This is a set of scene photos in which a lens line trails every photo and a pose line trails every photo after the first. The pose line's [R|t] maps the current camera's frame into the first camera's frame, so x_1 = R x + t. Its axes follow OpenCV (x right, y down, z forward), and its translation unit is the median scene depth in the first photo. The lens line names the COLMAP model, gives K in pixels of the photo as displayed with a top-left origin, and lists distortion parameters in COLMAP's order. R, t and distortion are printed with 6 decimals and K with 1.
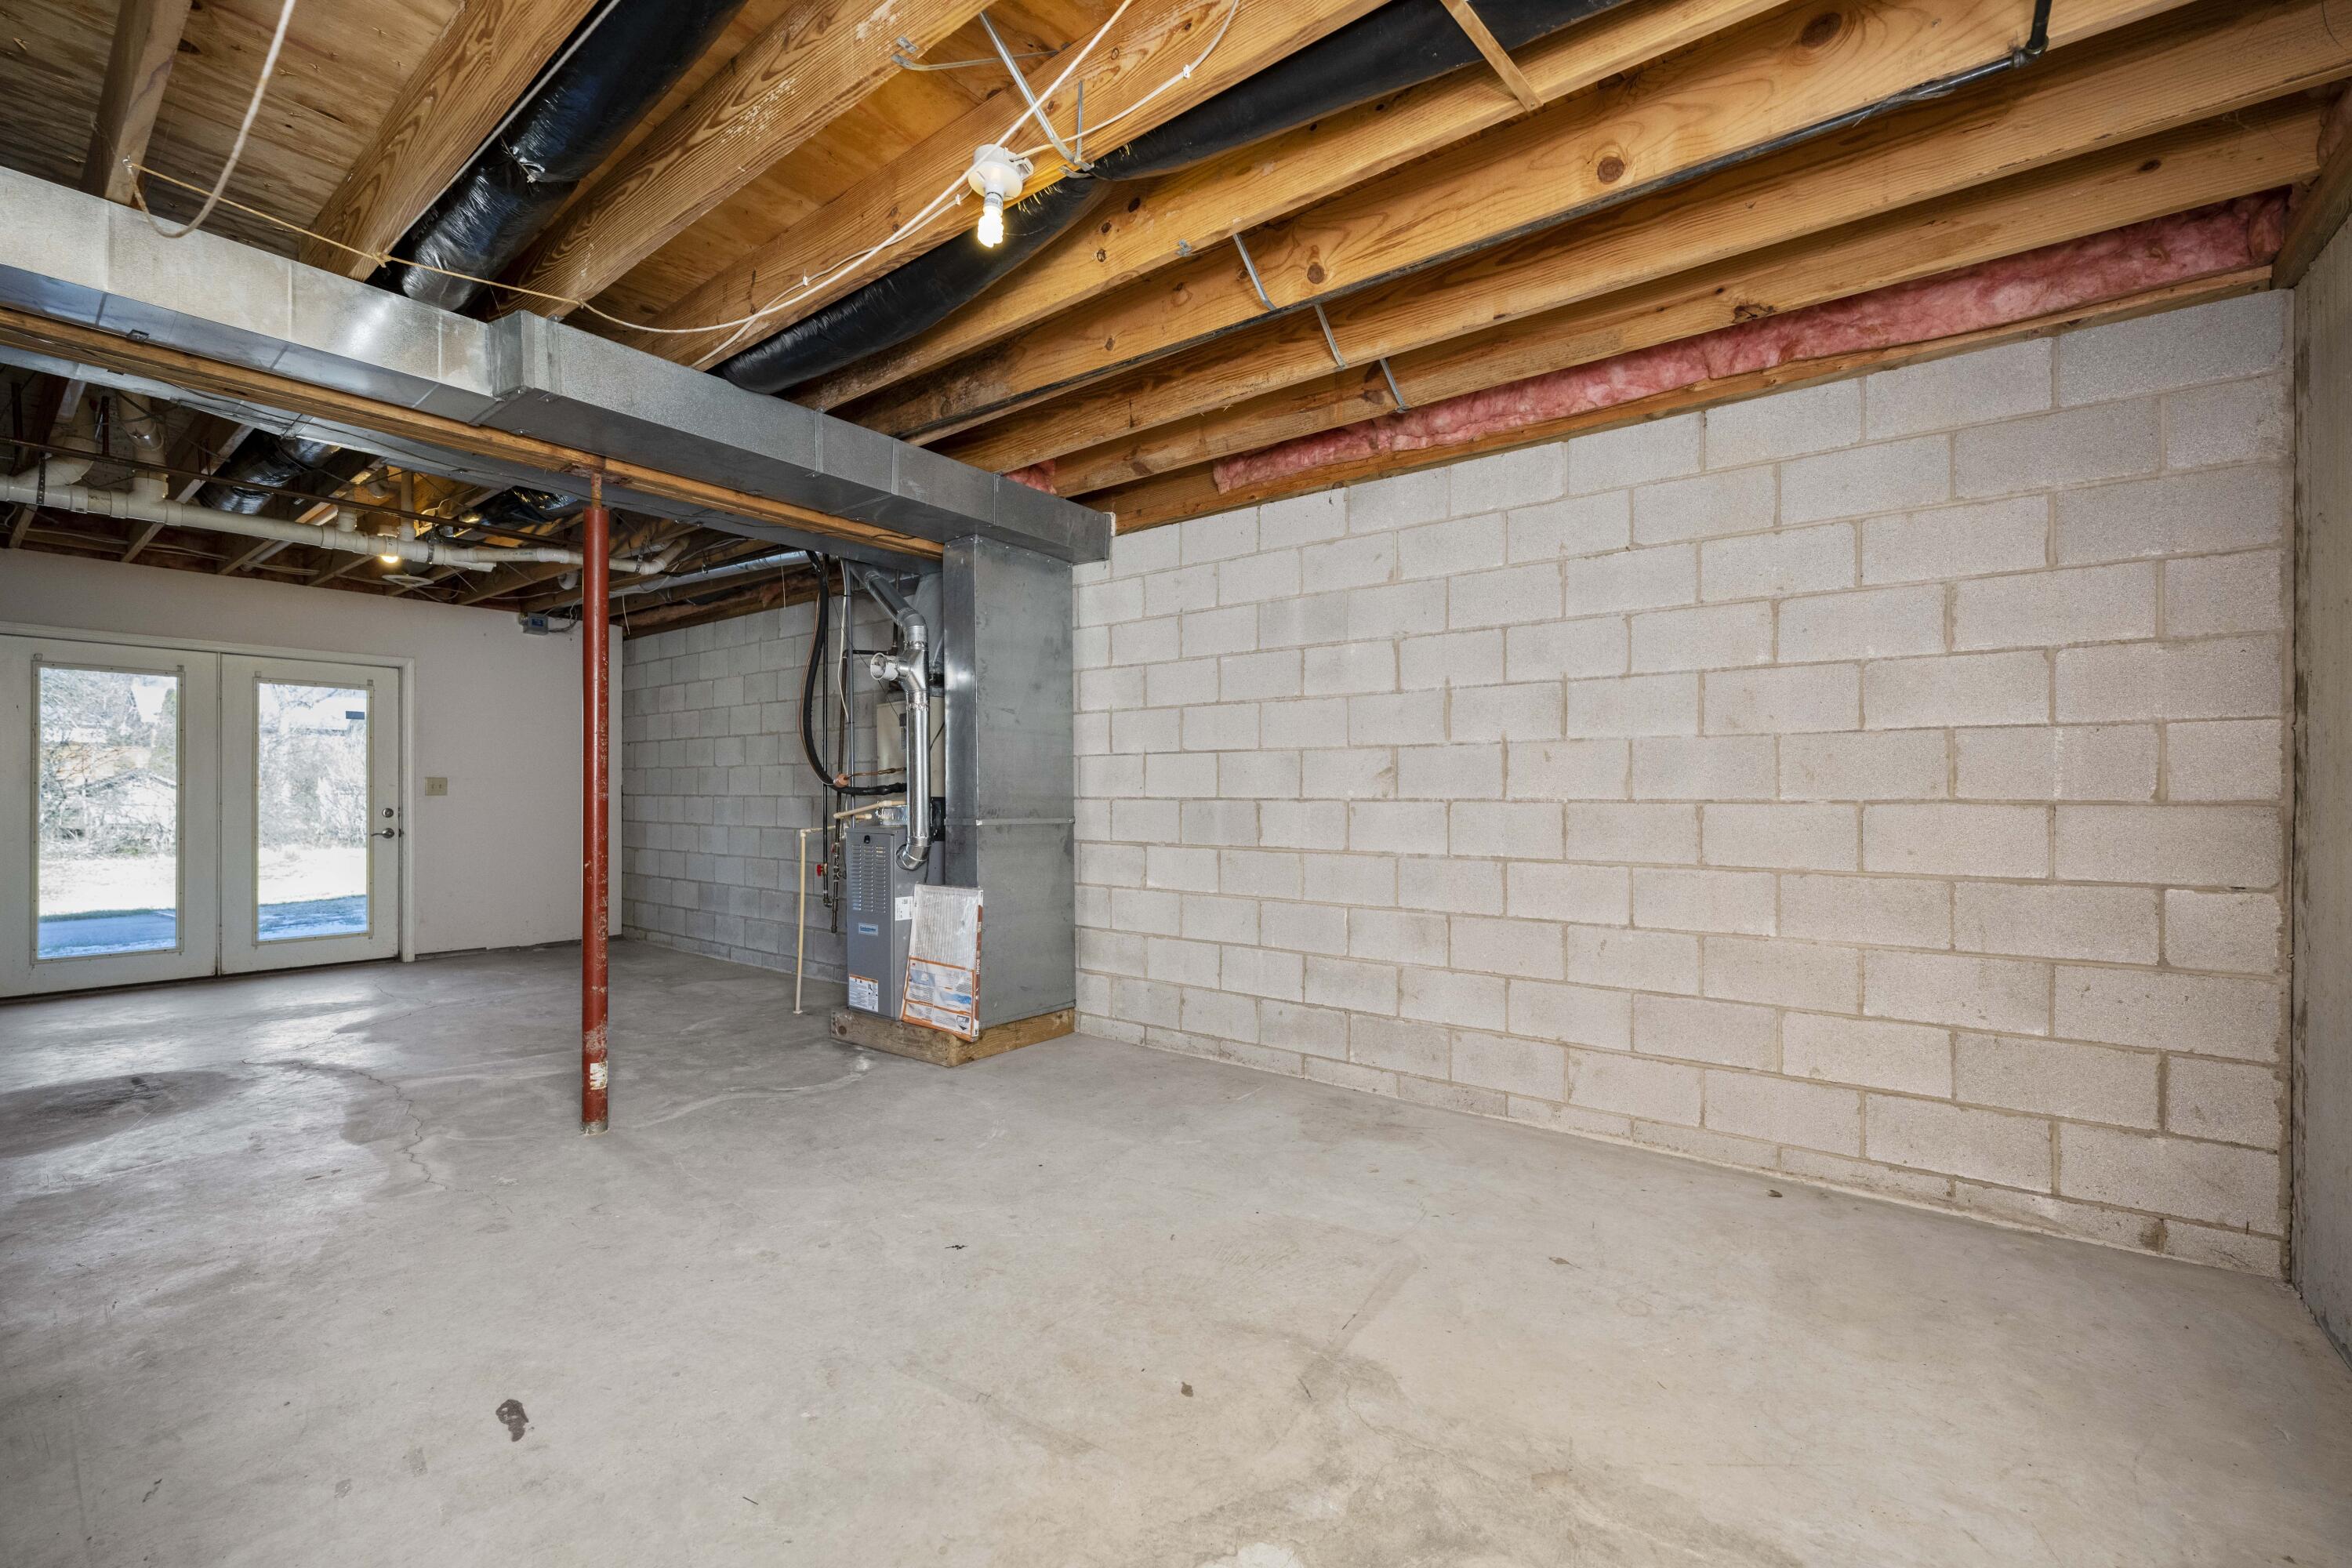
lens RADIAL K [[991.8, 0, 1165.2], [0, 991.8, 784.4], [0, 0, 1]] dist [-0.002215, 0.000180]
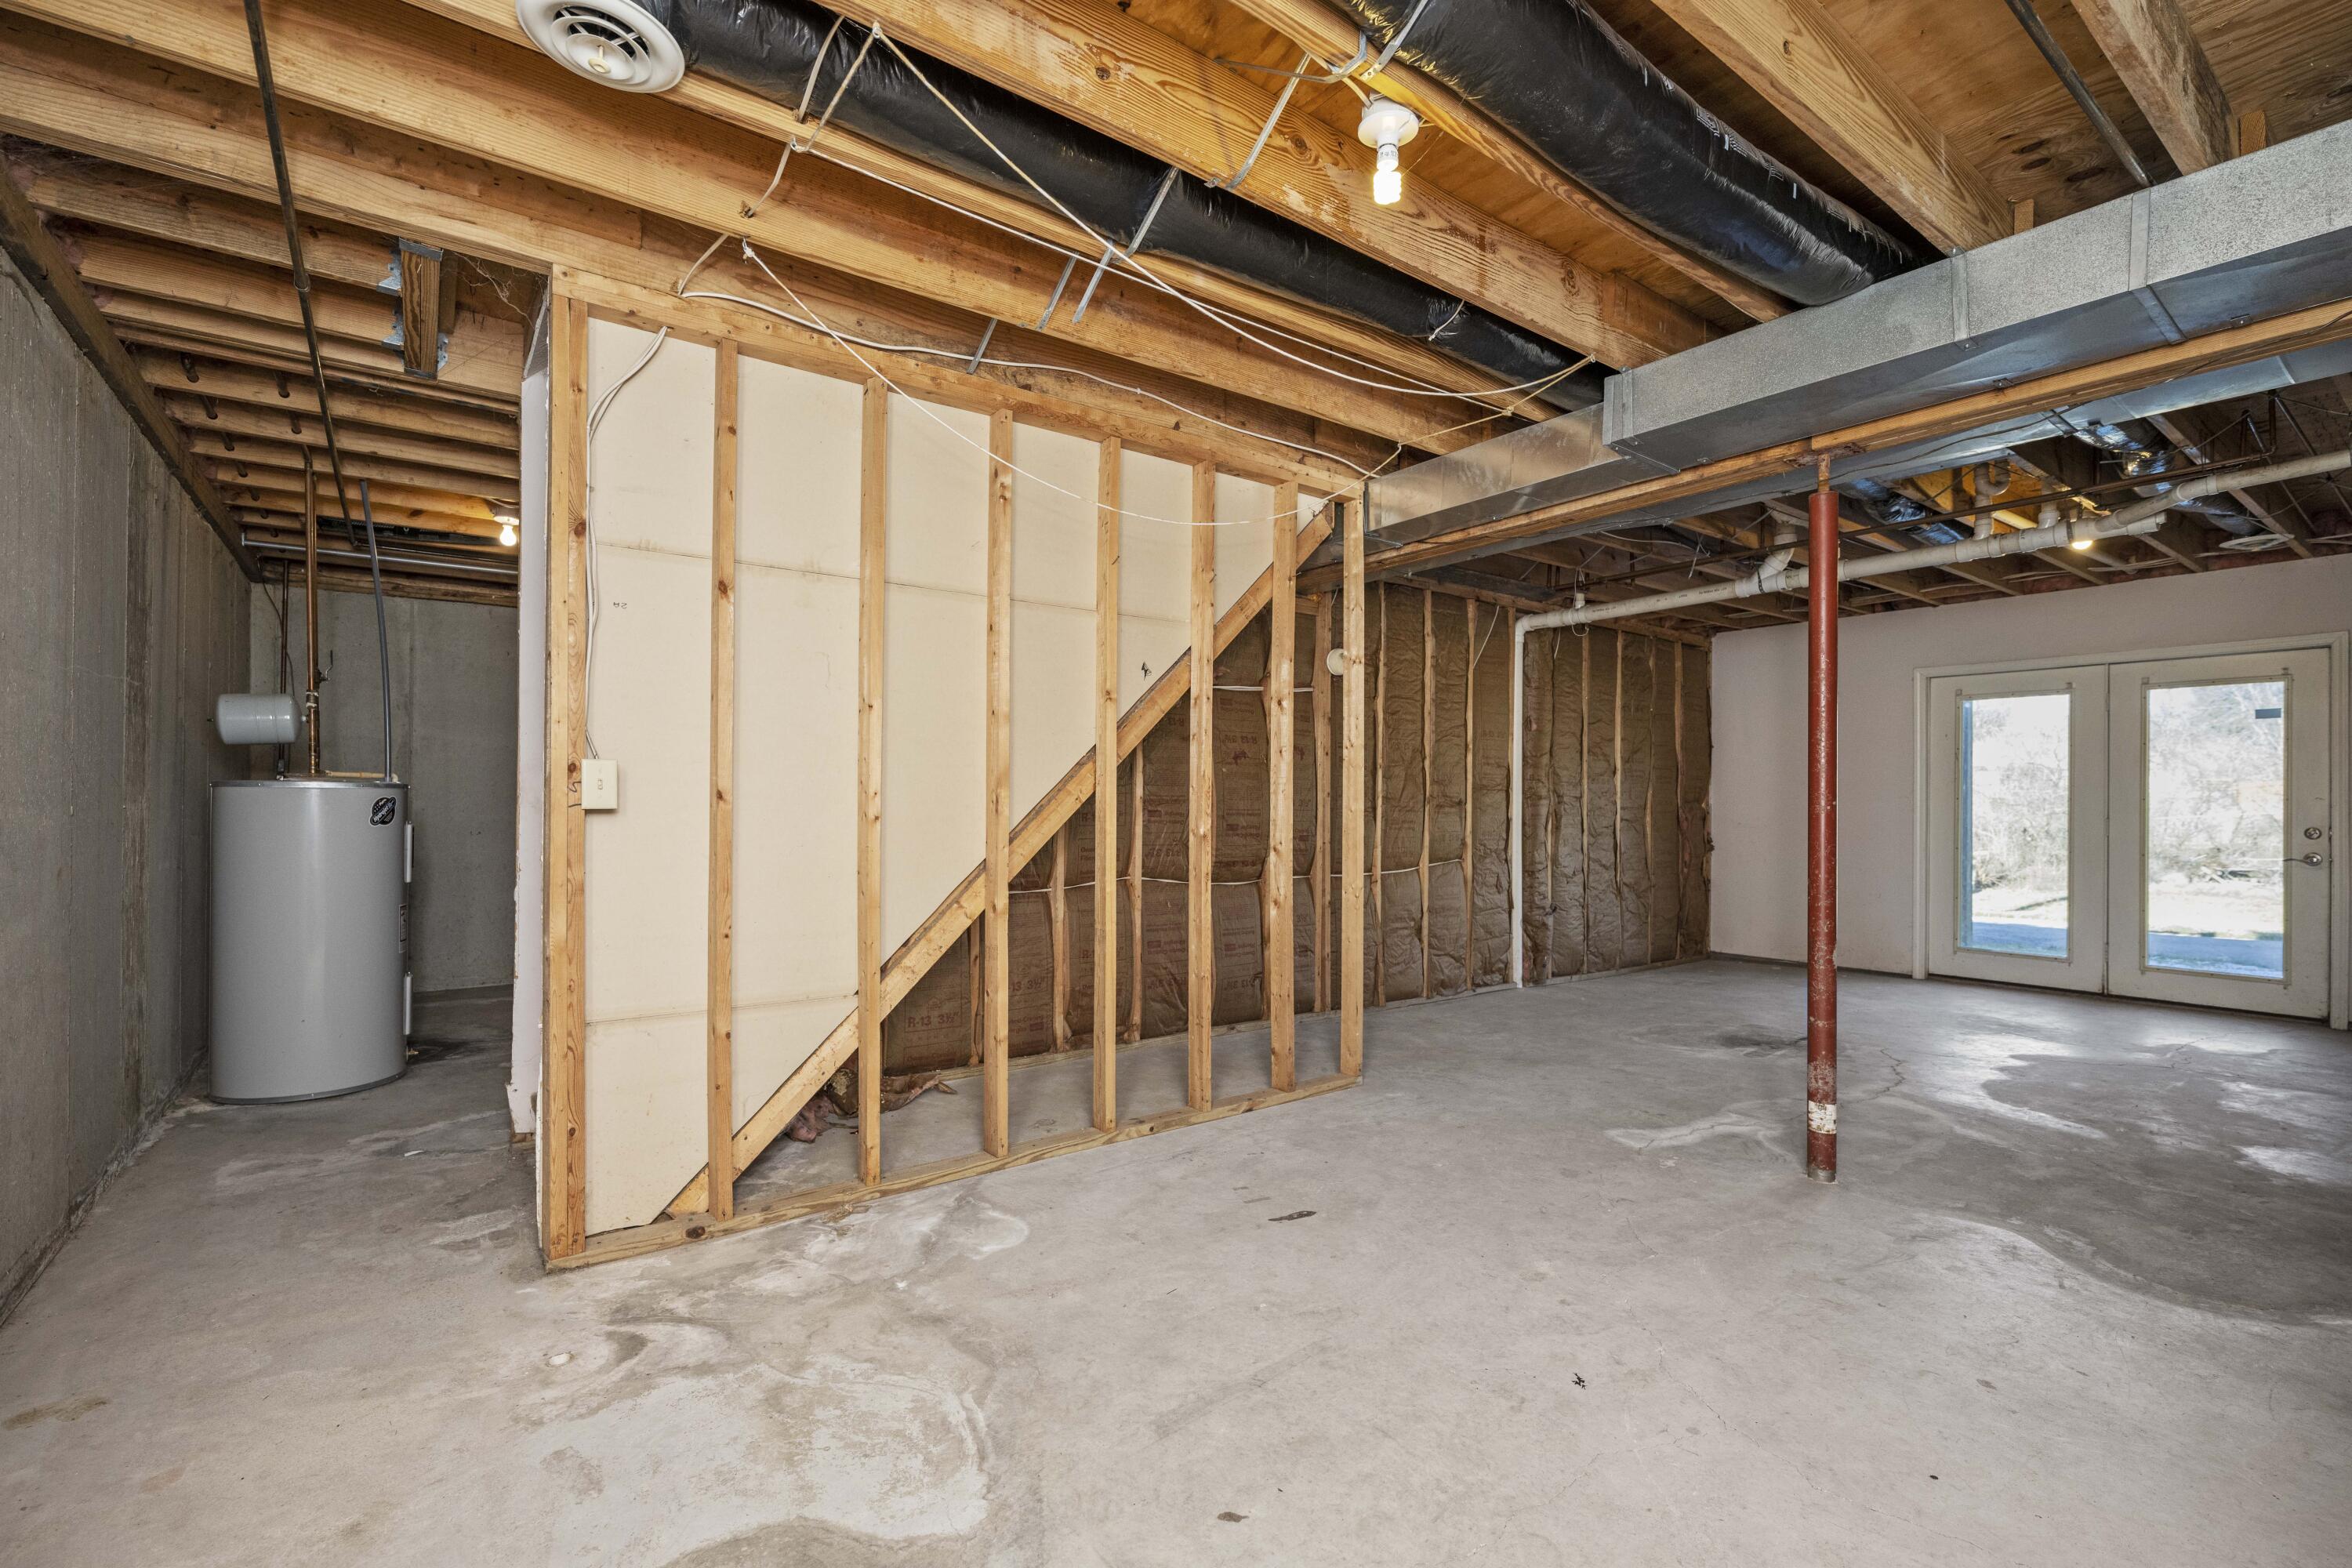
lens RADIAL K [[1039.1, 0, 1163.6], [0, 1039.1, 791.0], [0, 0, 1]] dist [0.003886, 0.000471]
pose [[-0.279581, -0.013622, -0.960025, 0.451128], [0.004940, 0.999866, -0.015626, 0.005917], [0.960109, -0.009111, -0.279476, 0.606185]]
